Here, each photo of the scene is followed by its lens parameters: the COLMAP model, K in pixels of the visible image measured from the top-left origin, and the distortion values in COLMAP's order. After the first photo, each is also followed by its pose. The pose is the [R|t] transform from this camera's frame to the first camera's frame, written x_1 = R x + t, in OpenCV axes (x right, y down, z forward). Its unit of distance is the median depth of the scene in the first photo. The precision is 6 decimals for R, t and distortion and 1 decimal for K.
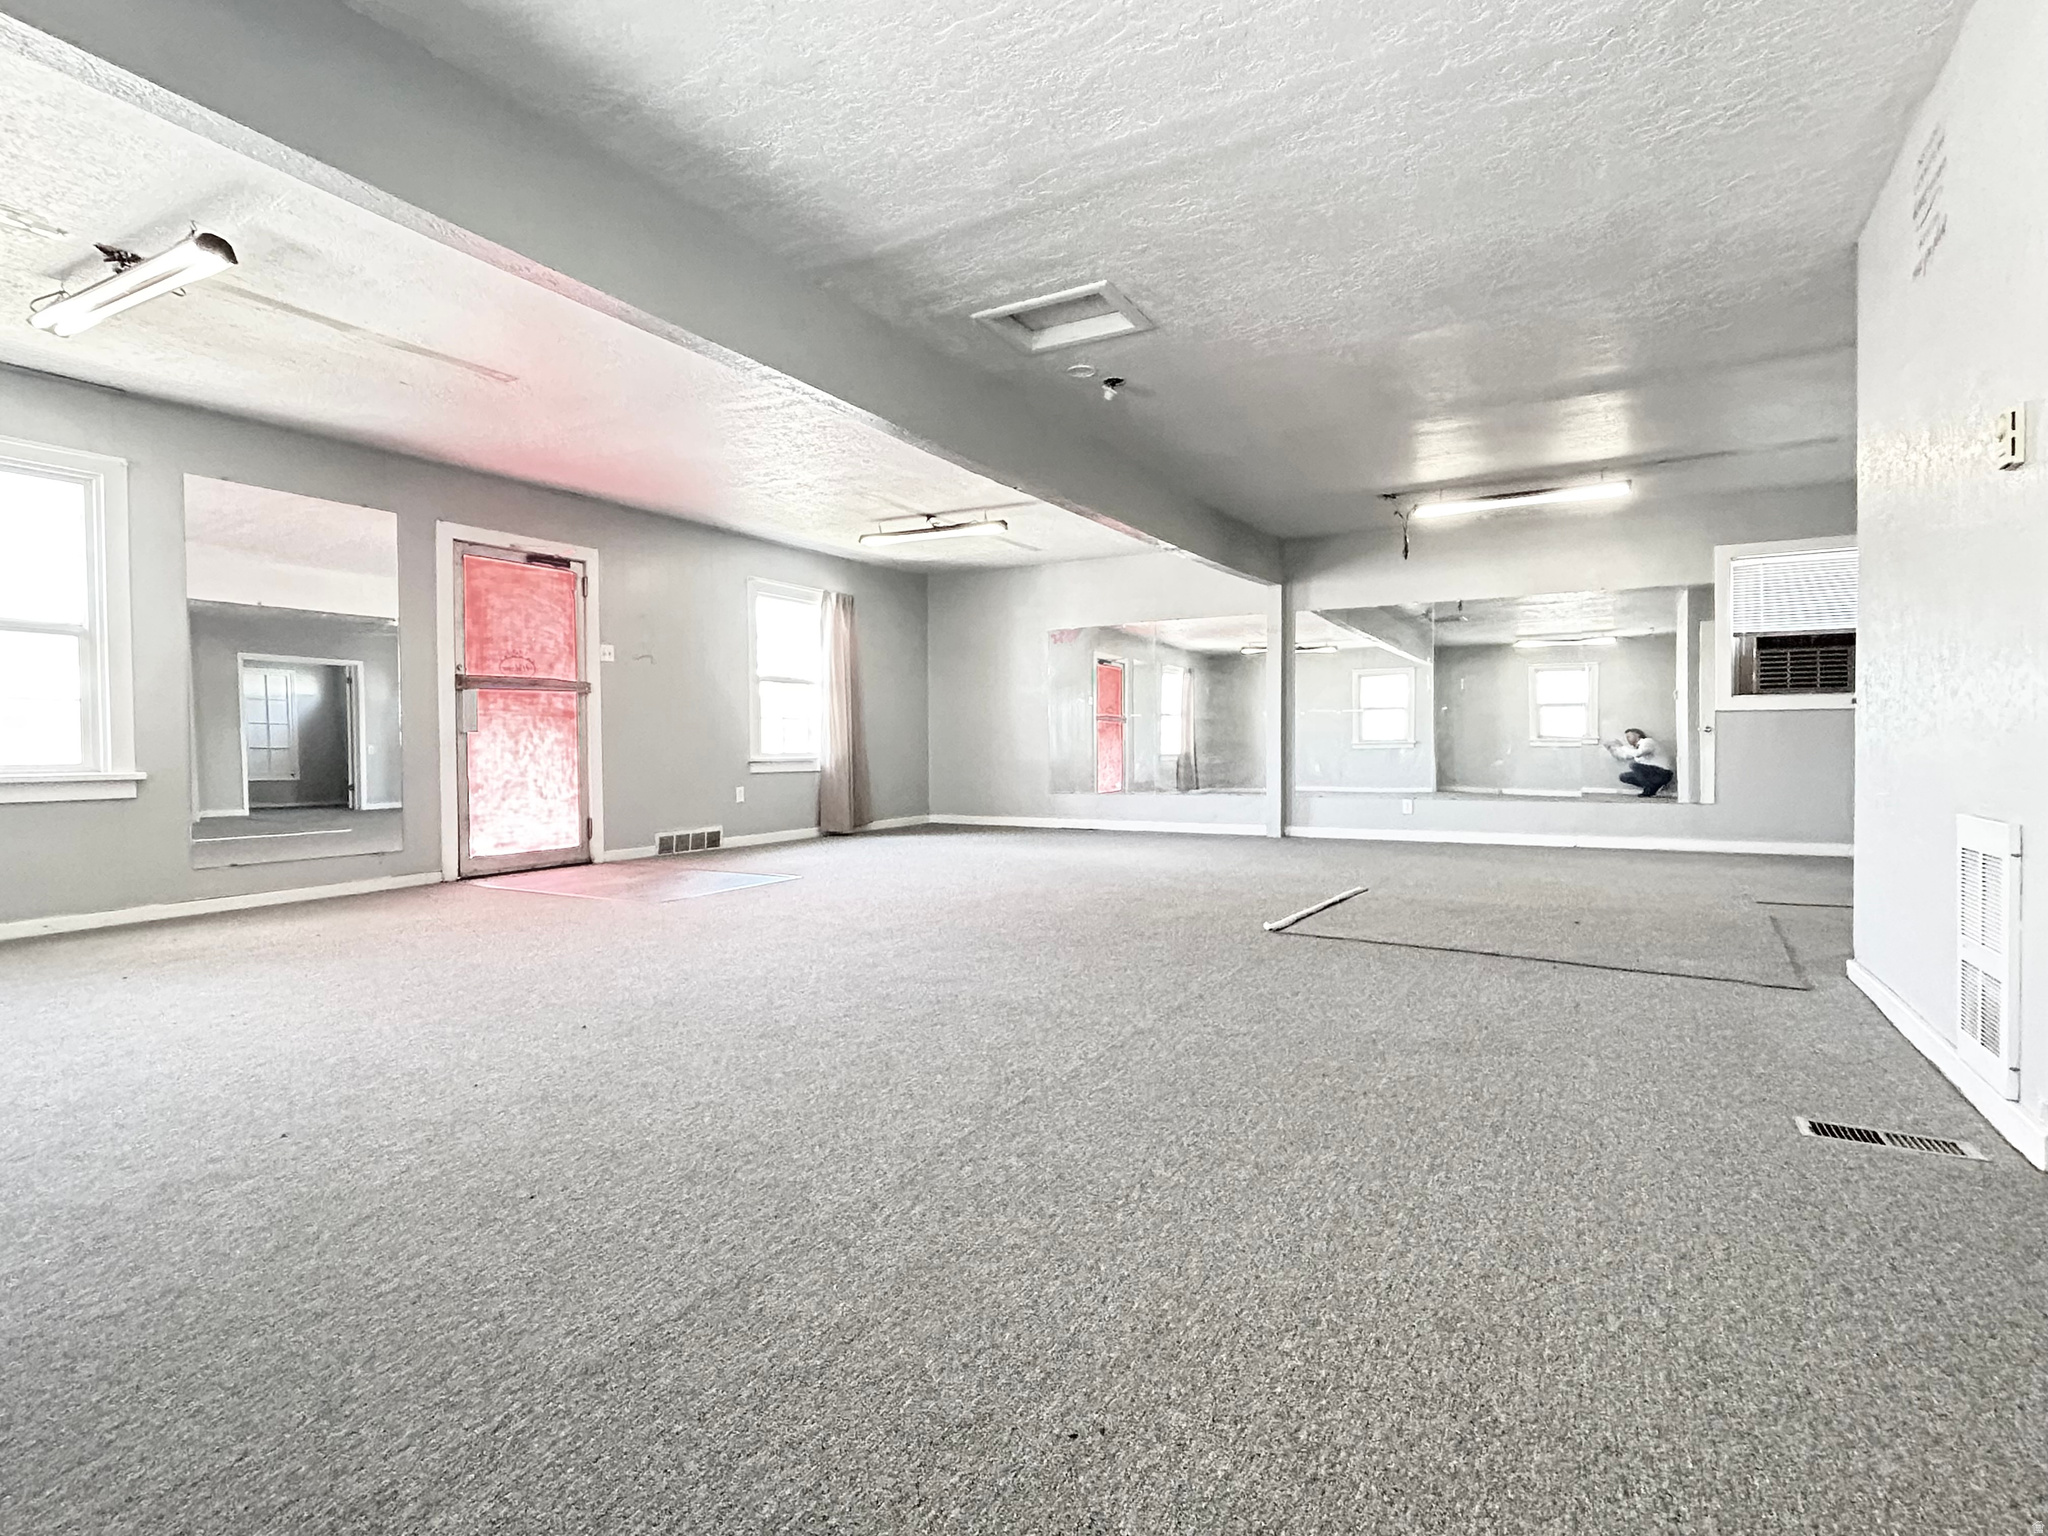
lens RADIAL K [[1031.0, 0, 1017.1], [0, 1031.0, 762.8], [0, 0, 1]] dist [0.000578, -0.000197]
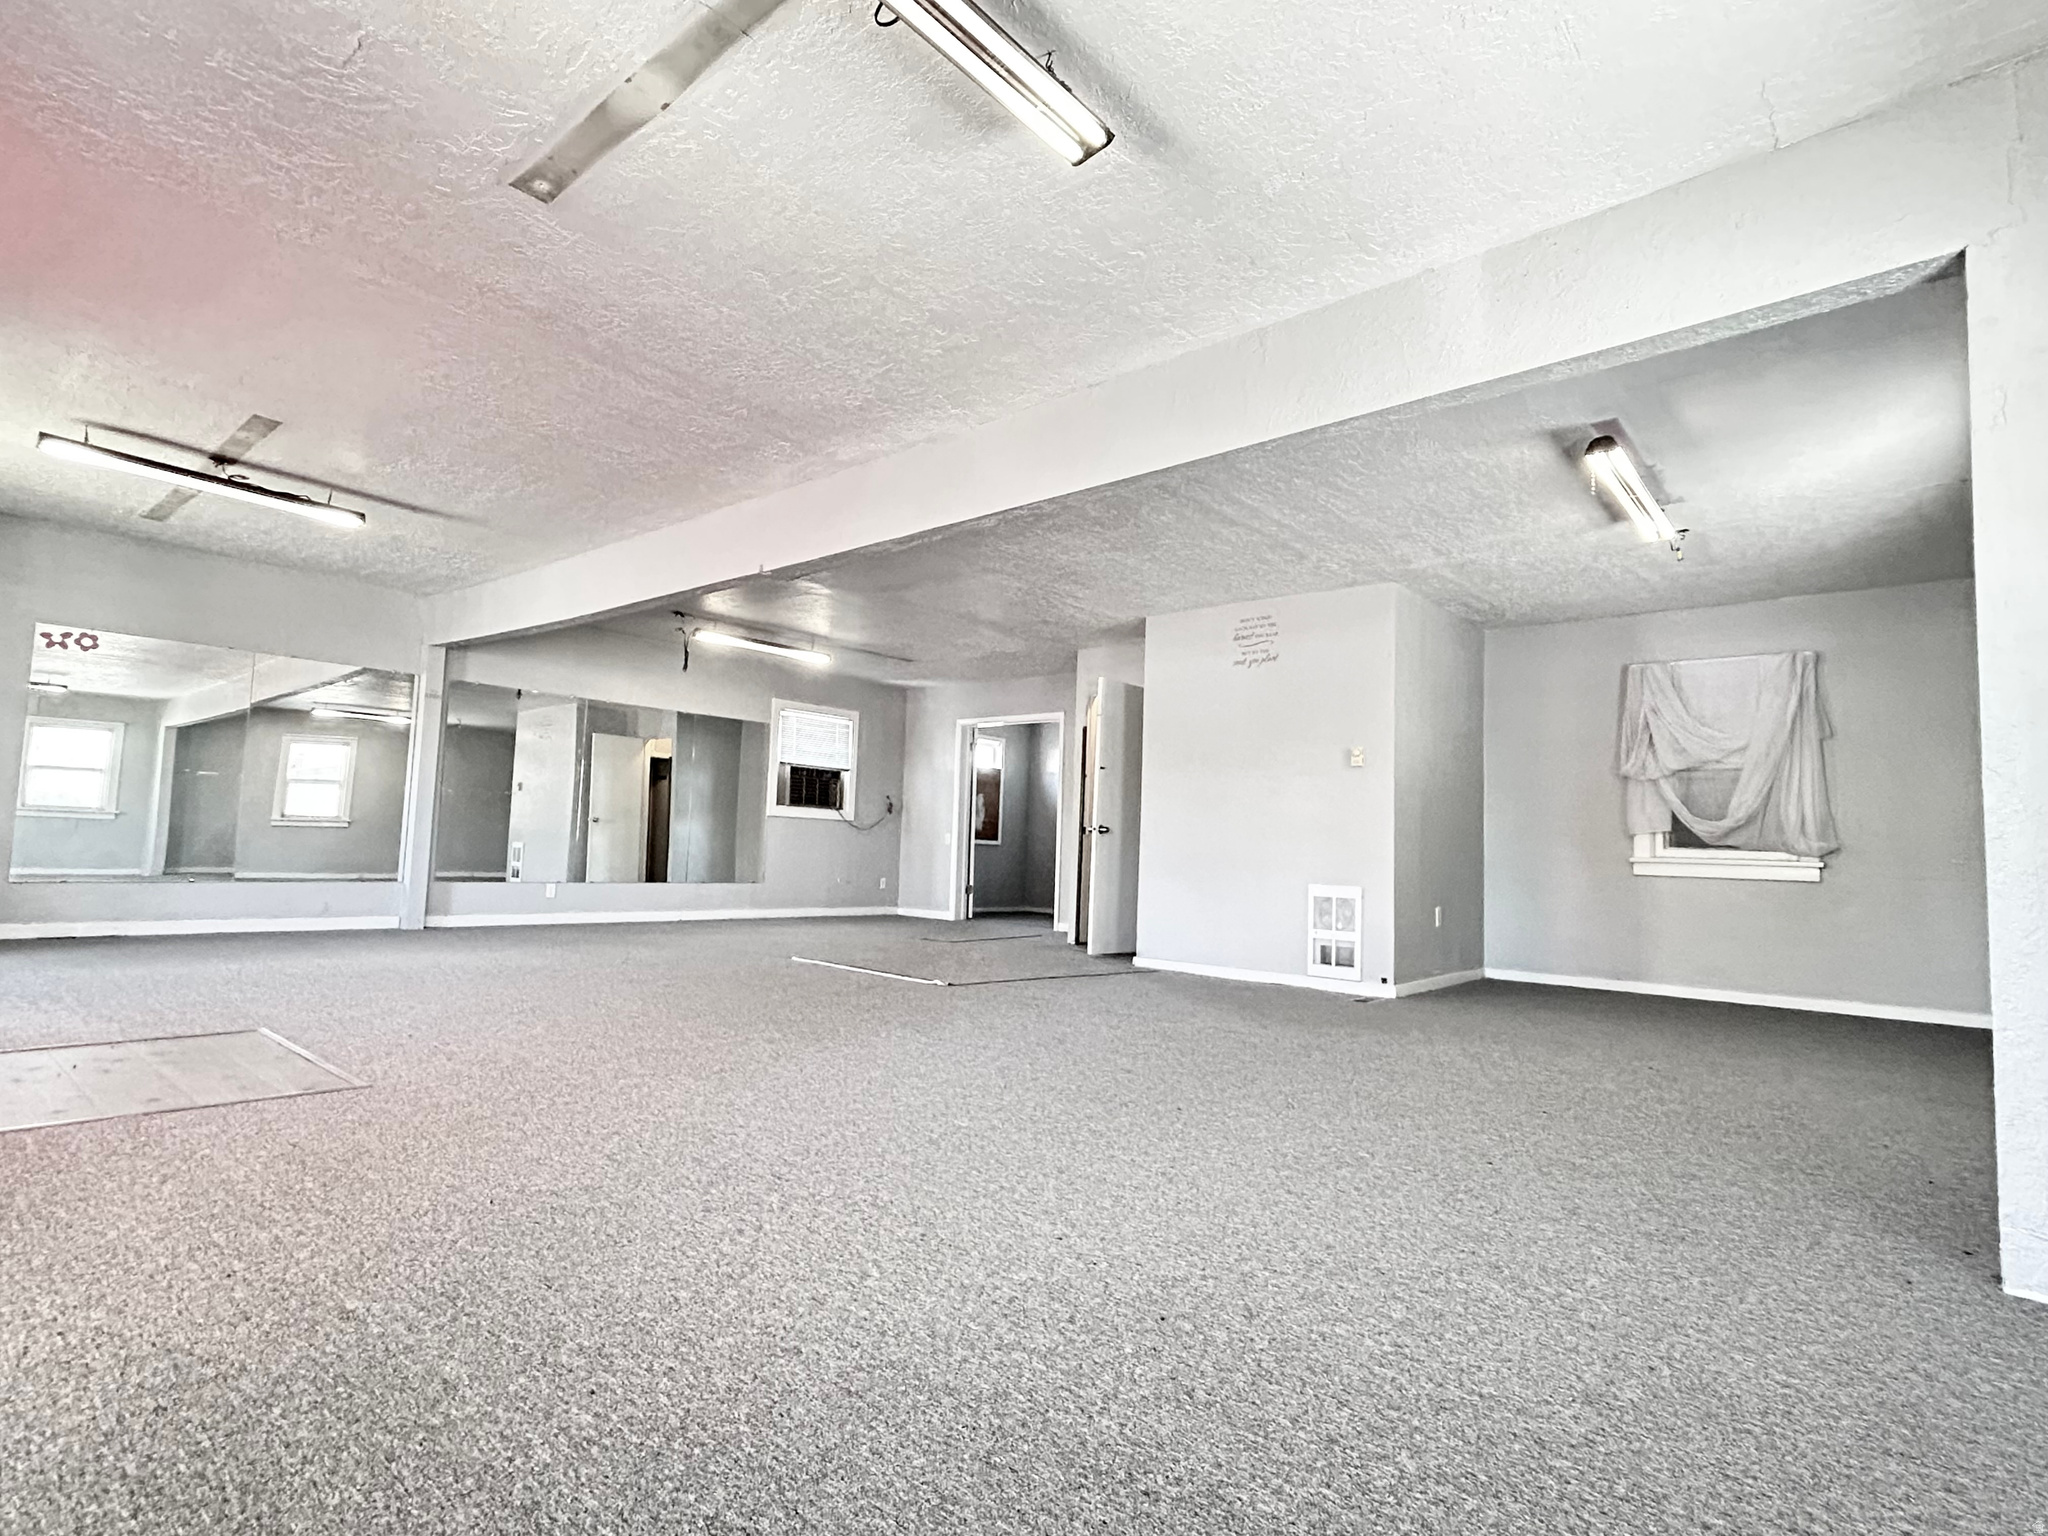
lens RADIAL K [[1031.0, 0, 1017.1], [0, 1031.0, 762.8], [0, 0, 1]] dist [0.000578, -0.000197]
pose [[0.208301, 0.097538, 0.973189, -0.608692], [-0.025348, 0.995219, -0.094320, 0.001034], [-0.977736, -0.005021, 0.209777, 0.374896]]
